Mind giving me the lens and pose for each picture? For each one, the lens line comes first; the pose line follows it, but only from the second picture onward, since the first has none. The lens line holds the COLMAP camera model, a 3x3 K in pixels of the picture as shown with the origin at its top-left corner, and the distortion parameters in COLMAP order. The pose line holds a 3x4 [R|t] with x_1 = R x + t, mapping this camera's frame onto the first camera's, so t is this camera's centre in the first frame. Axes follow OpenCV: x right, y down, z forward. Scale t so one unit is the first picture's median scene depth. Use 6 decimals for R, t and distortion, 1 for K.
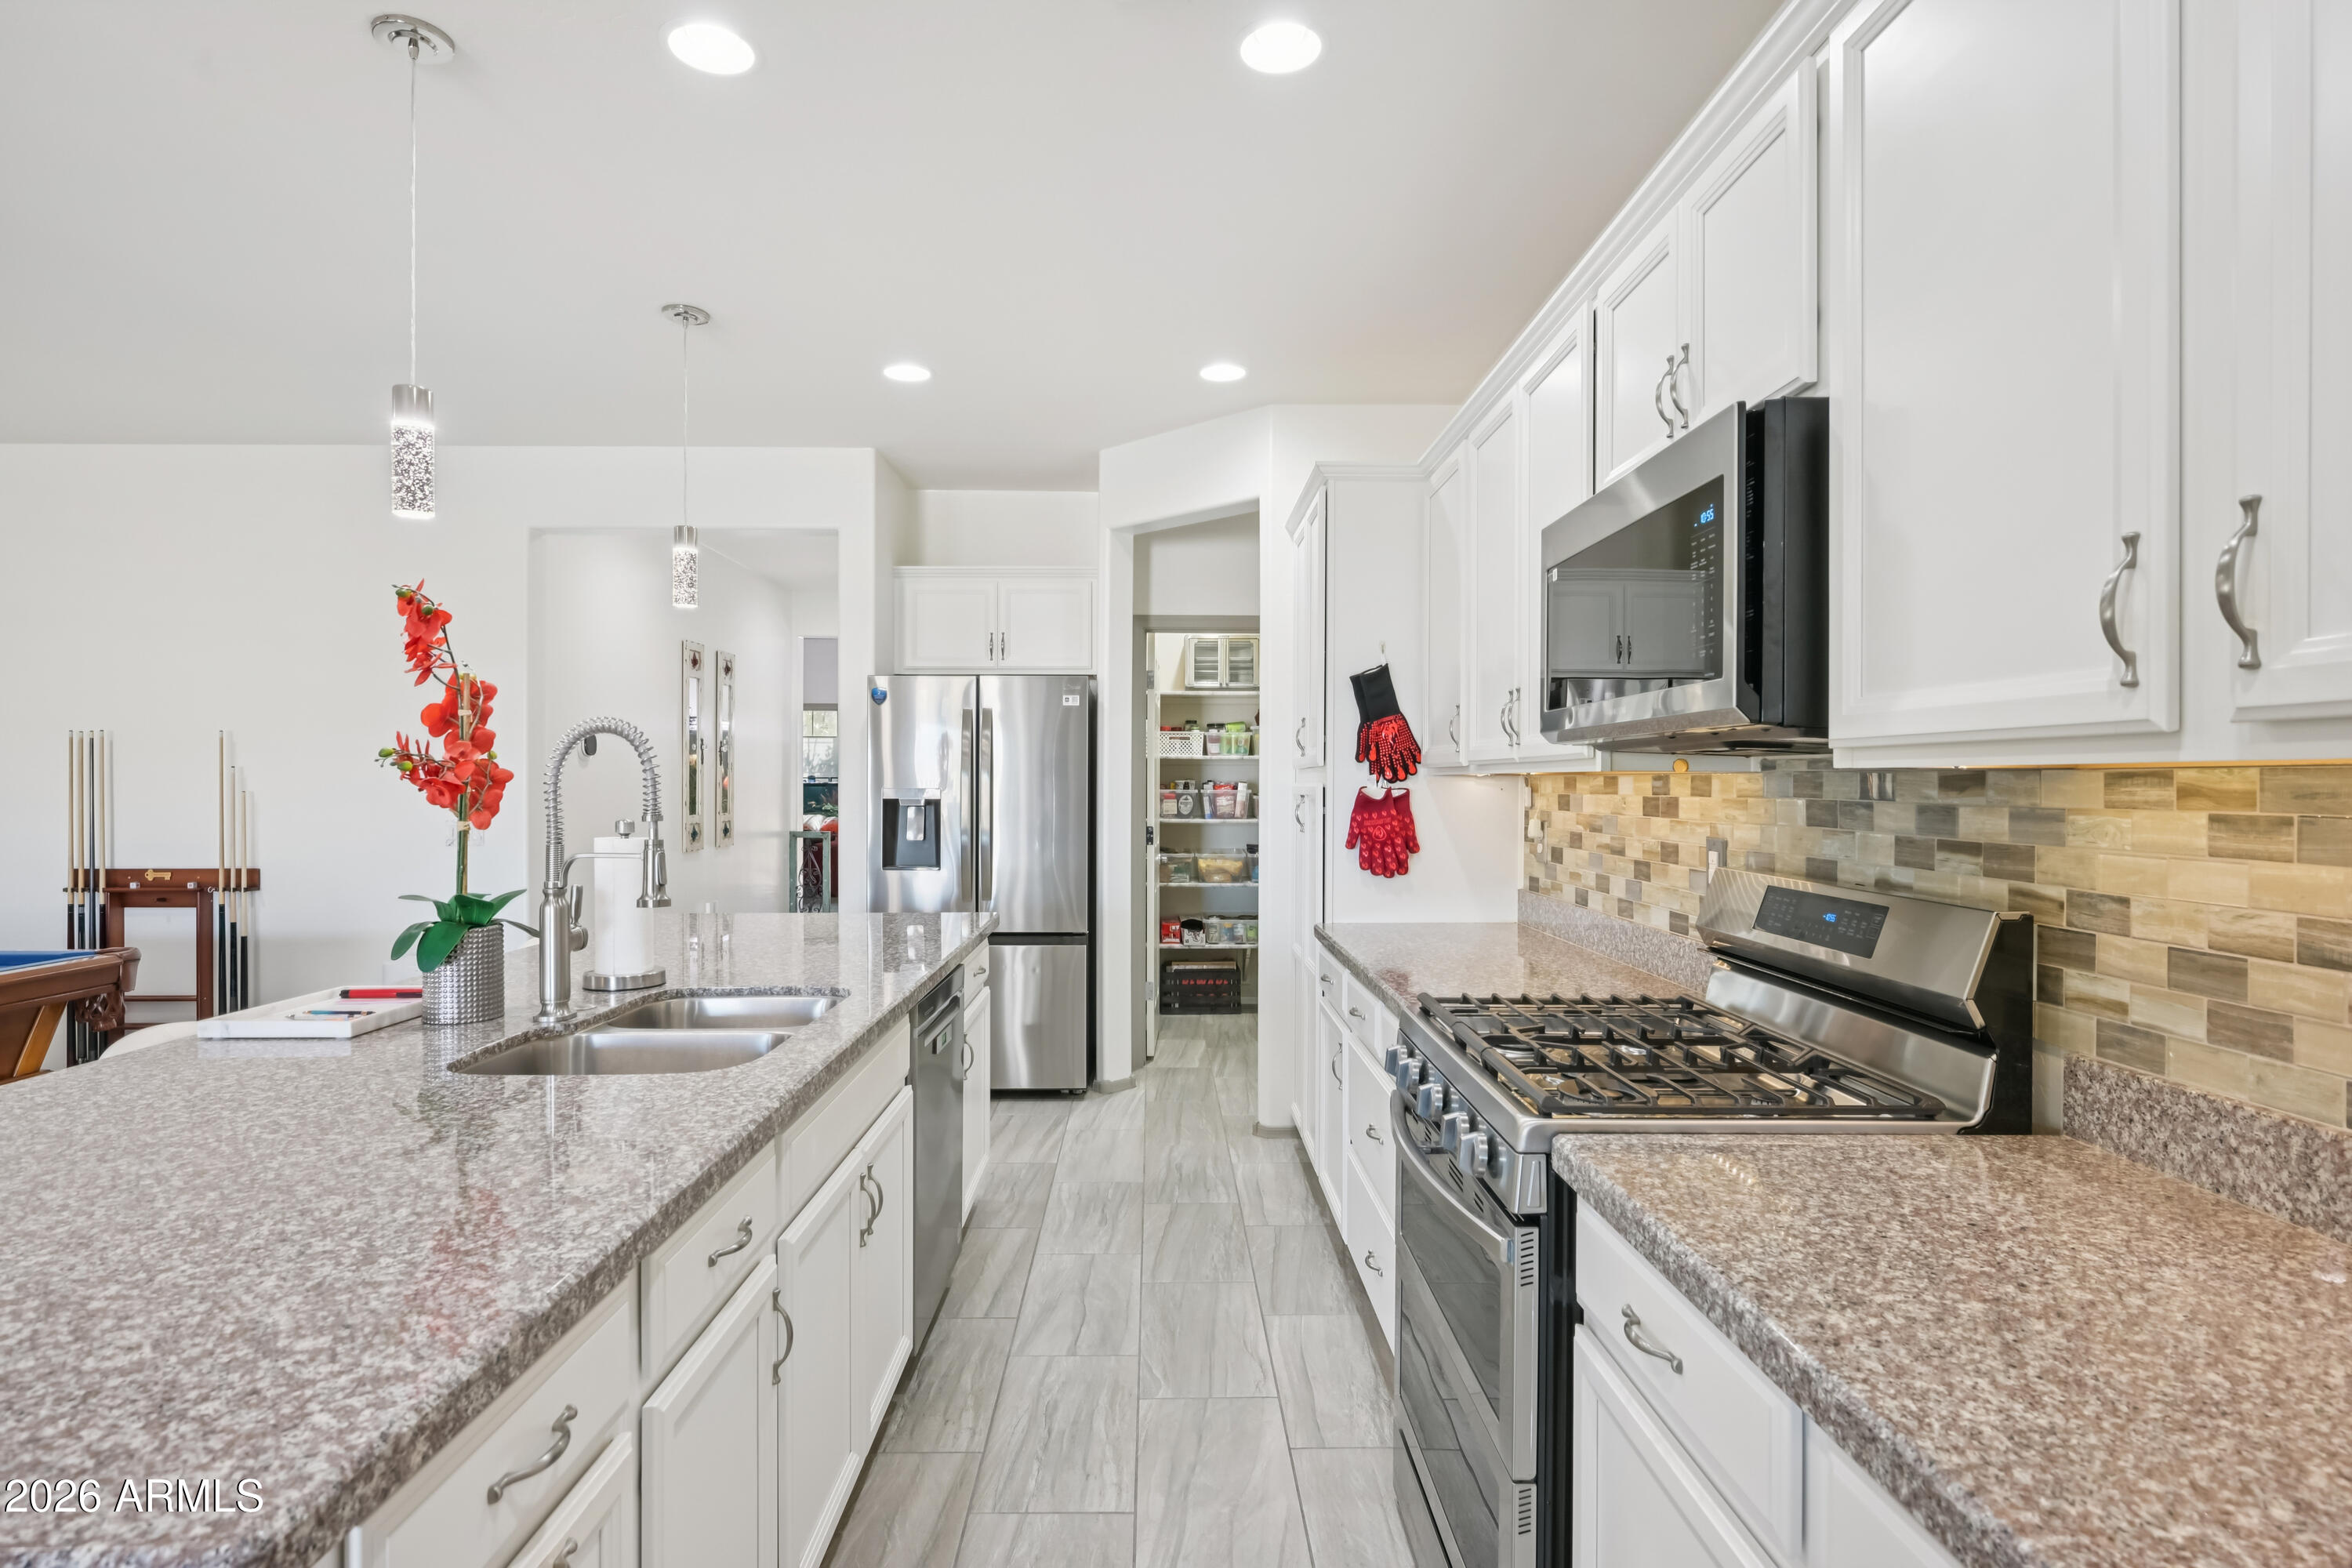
lens RADIAL K [[1196.0, 0, 1171.5], [0, 1196.0, 789.6], [0, 0, 1]] dist [-0.008172, 0.001256]
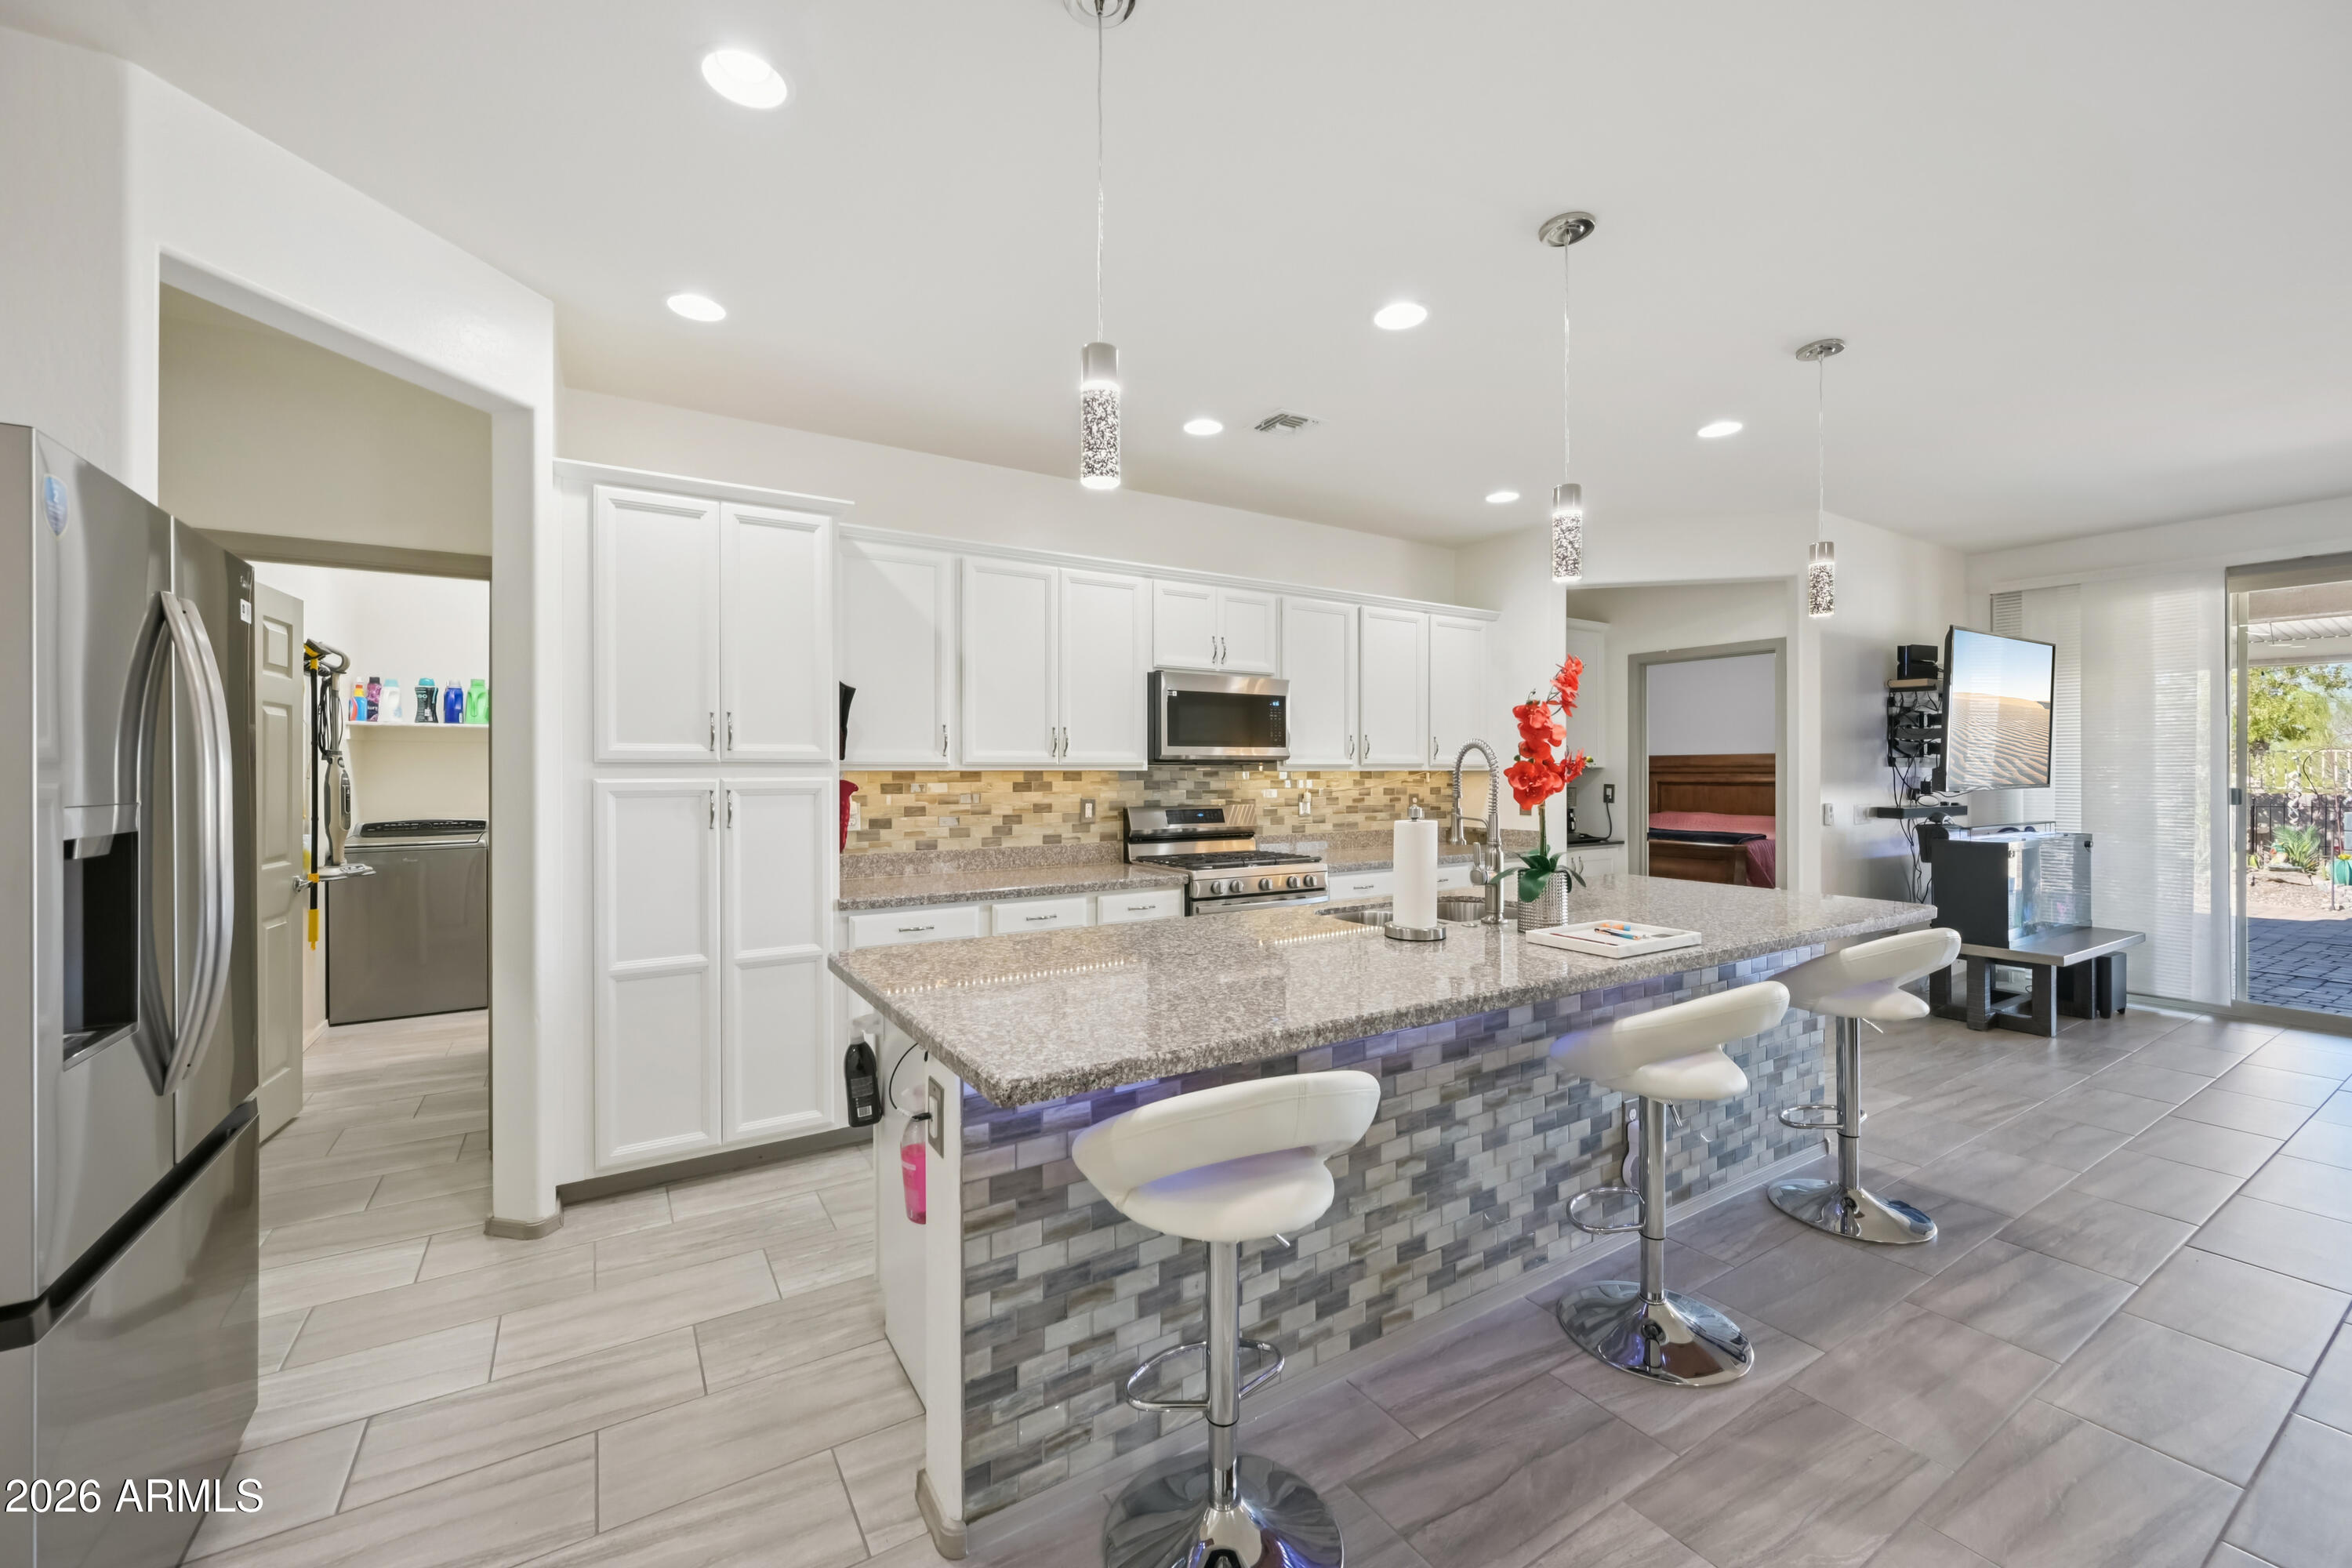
lens RADIAL K [[930.7, 0, 1180.8], [0, 930.7, 771.7], [0, 0, 1]] dist [0.000465, 0.000032]
pose [[-0.522192, -0.000923, 0.852827, -1.042216], [0.005898, 0.999972, 0.004693, -0.016952], [-0.852807, 0.007481, -0.522172, 1.527812]]
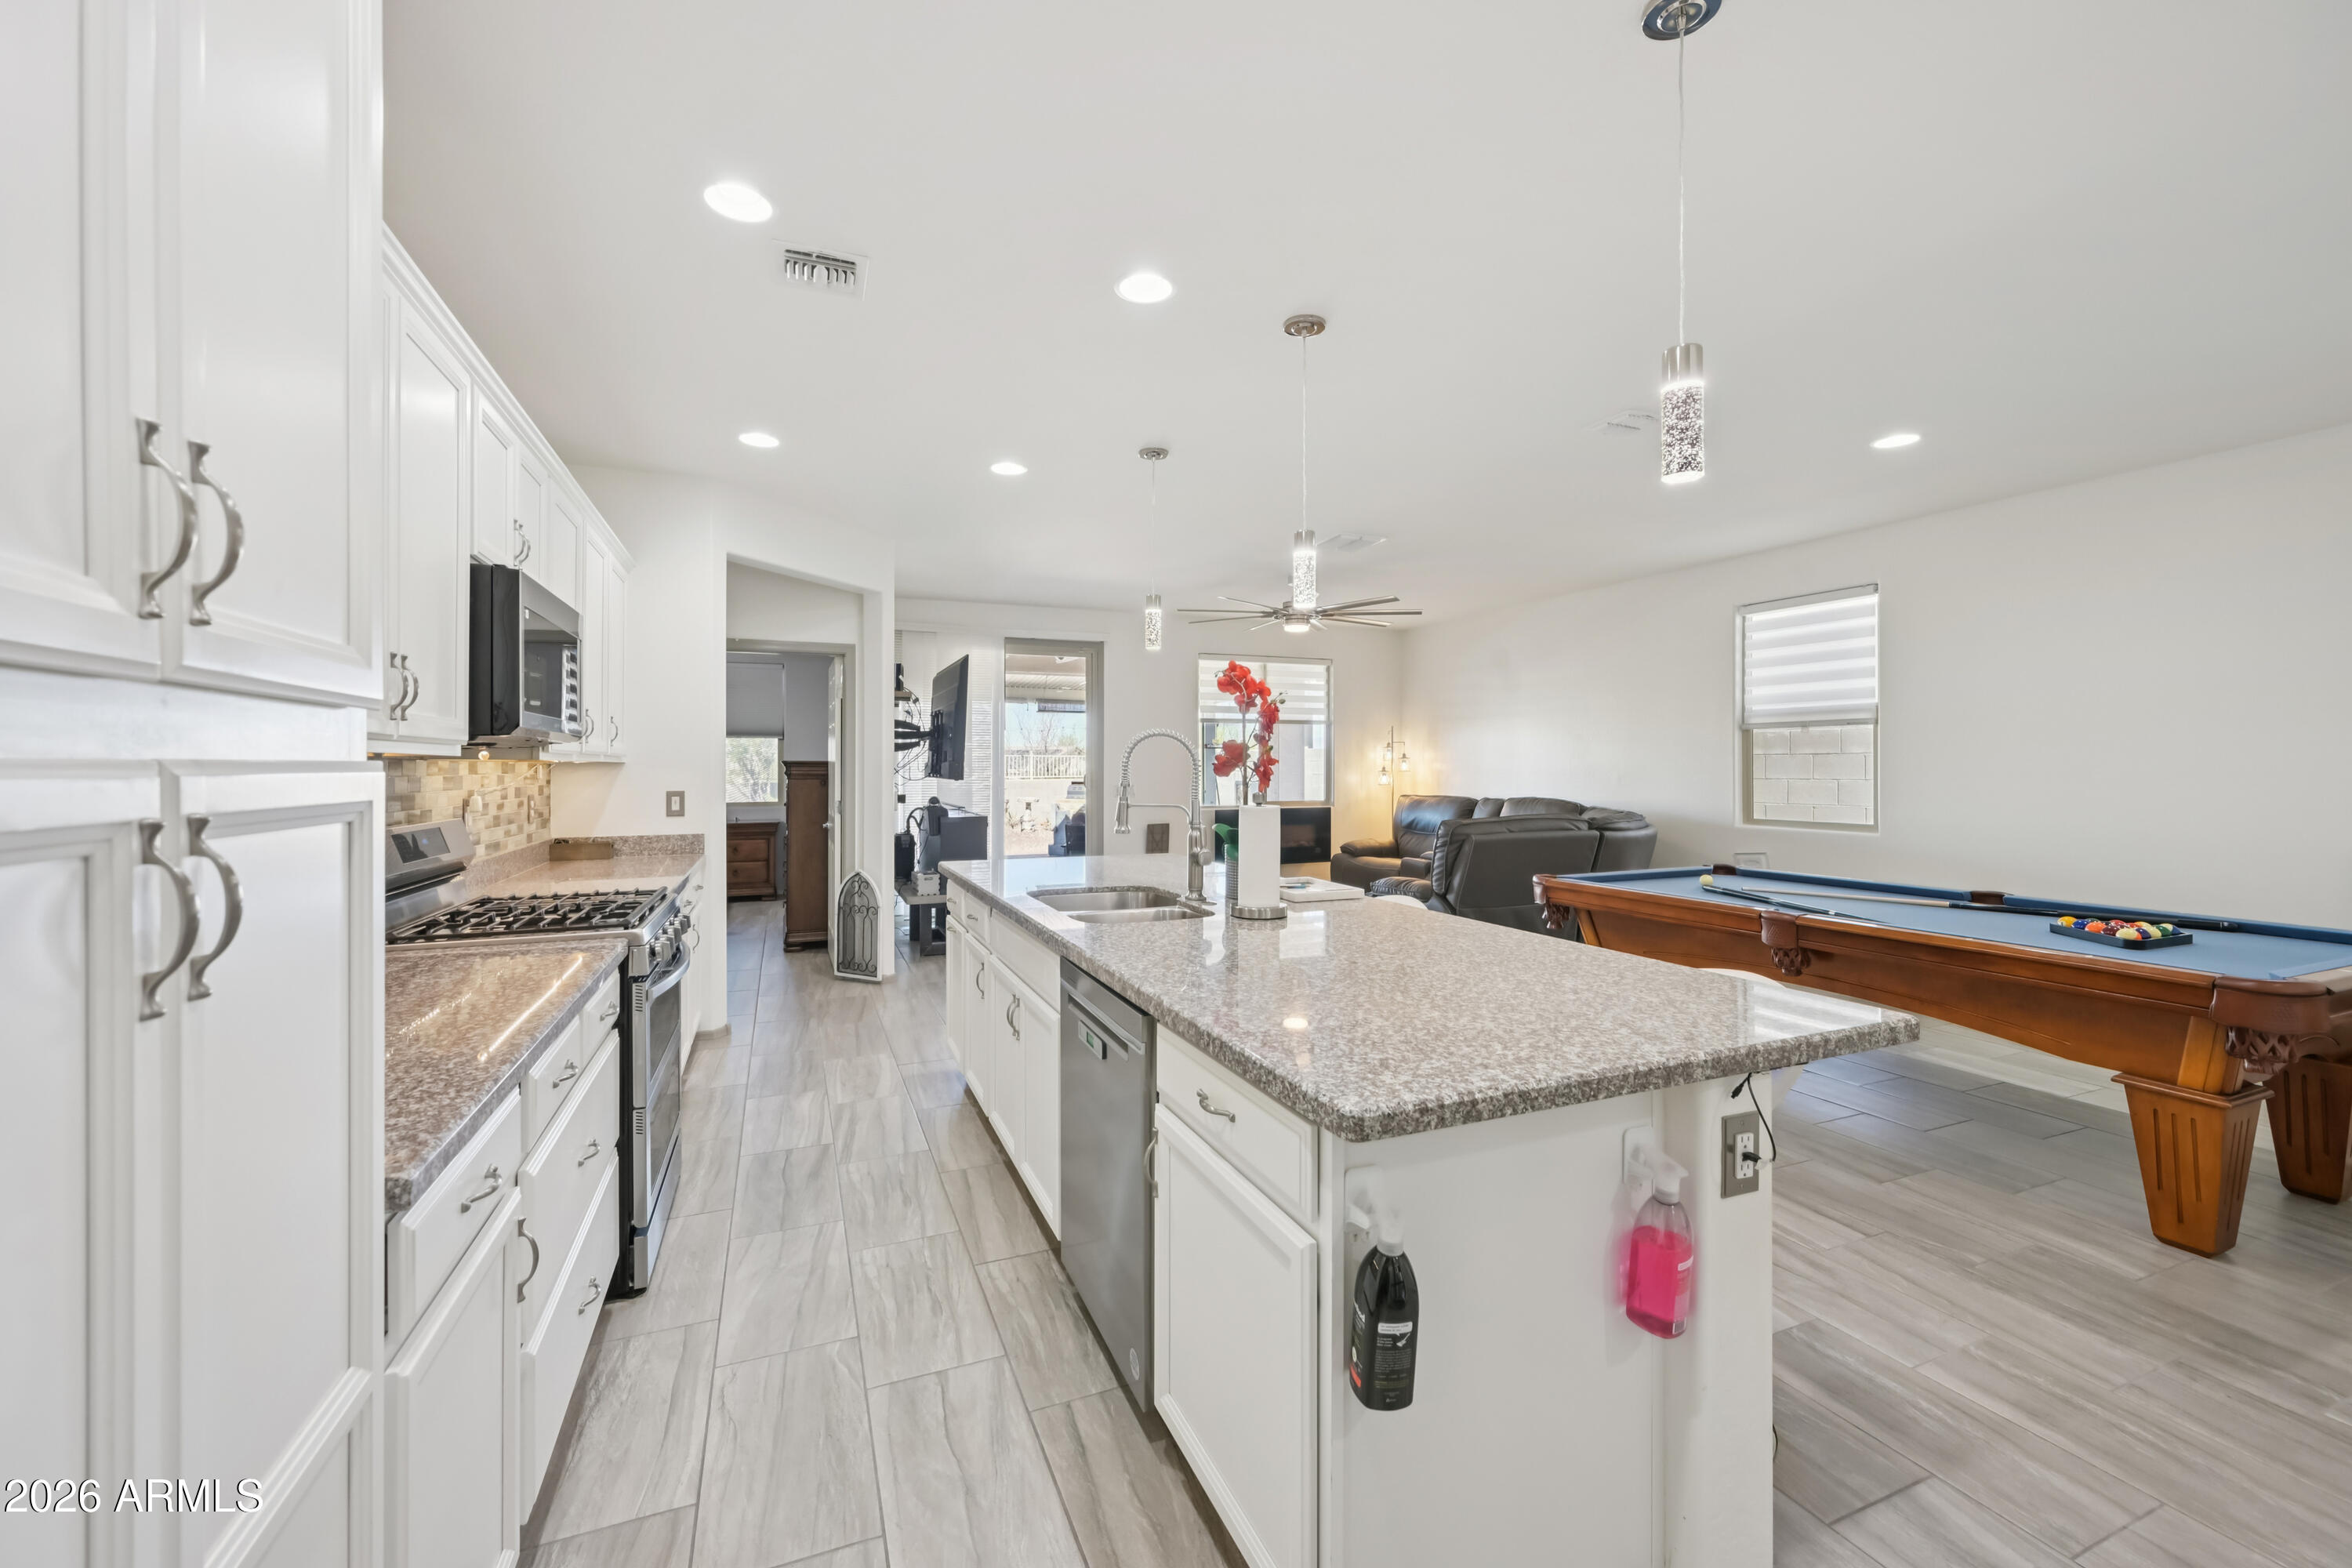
lens RADIAL K [[930.7, 0, 1169.9], [0, 930.7, 759.0], [0, 0, 1]] dist [0.000465, 0.000032]
pose [[-0.930283, -0.002862, -0.366832, 0.018815], [-0.001565, 0.999991, -0.003833, -0.007588], [0.366840, -0.002992, -0.930279, 1.708324]]
